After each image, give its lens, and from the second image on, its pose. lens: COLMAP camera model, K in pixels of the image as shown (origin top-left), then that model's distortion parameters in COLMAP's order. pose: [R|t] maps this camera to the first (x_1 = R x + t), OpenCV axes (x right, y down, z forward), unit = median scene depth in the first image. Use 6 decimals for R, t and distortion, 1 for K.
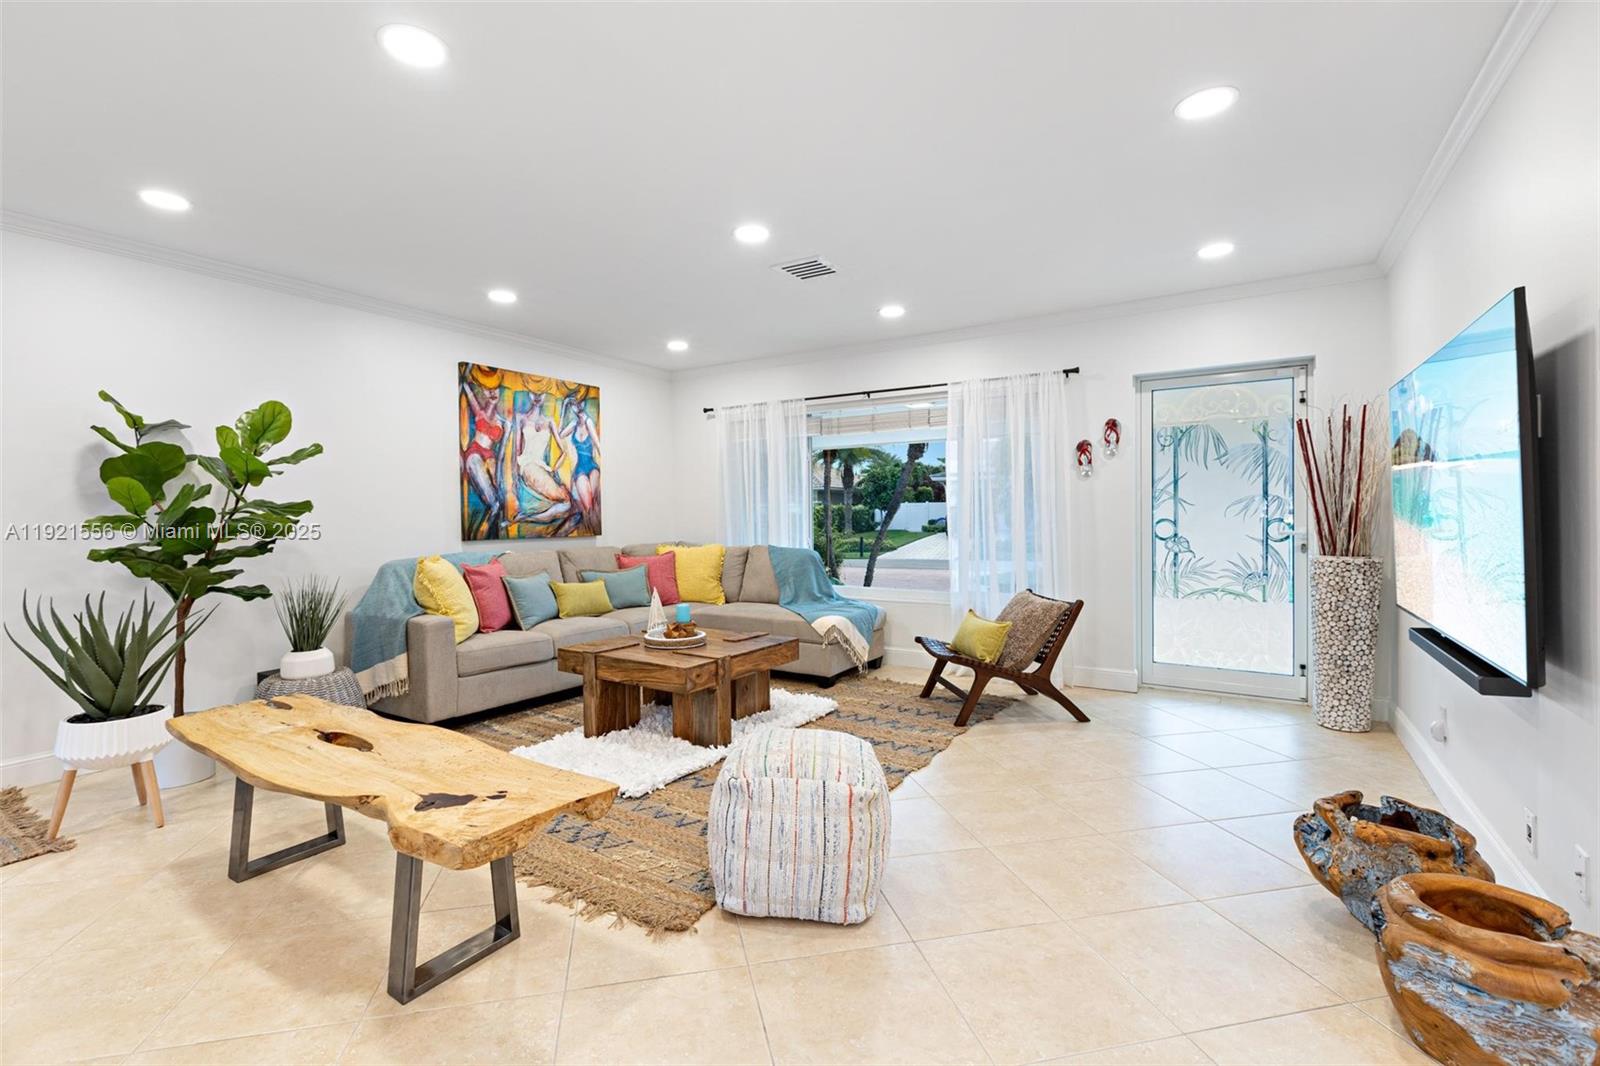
lens RADIAL K [[727.4, 0, 802.7], [0, 727.4, 523.1], [0, 0, 1]] dist [-0.001027, -0.000269]
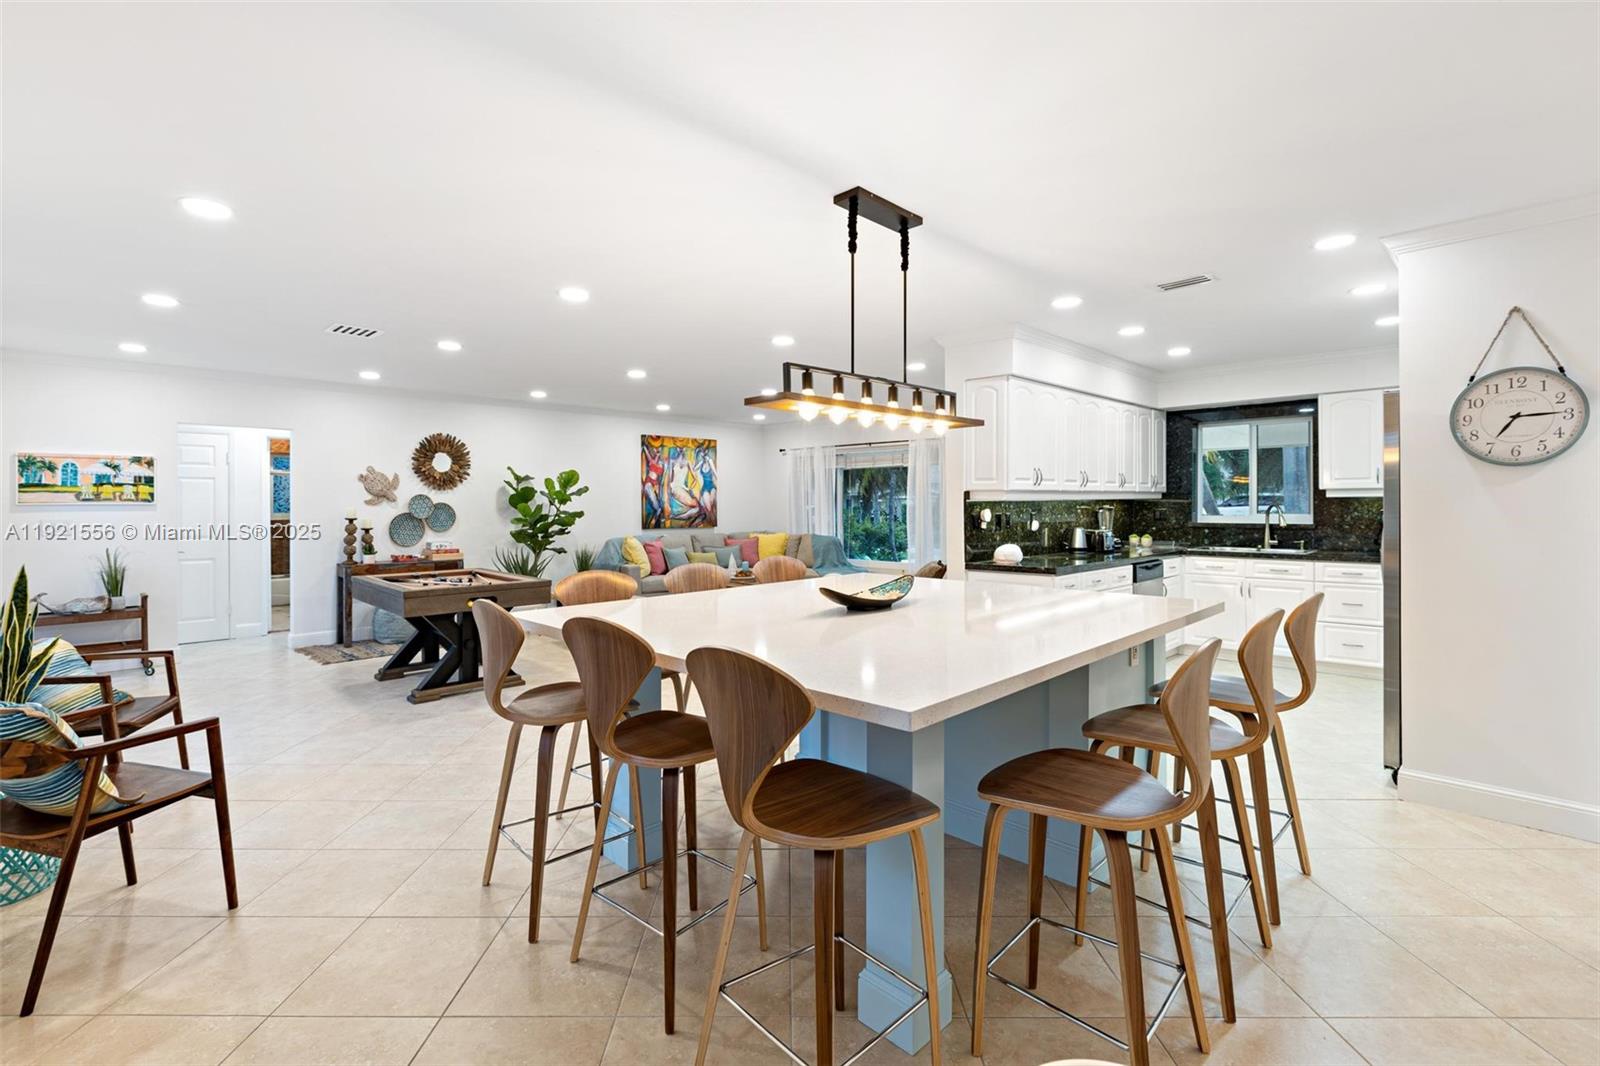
lens RADIAL K [[727.4, 0, 796.2], [0, 727.4, 517.9], [0, 0, 1]] dist [-0.001027, -0.000269]
pose [[0.977390, 0.007742, -0.211302, 0.308929], [-0.006813, 0.999964, 0.005125, -0.016411], [0.211334, -0.003569, 0.977407, -0.732645]]
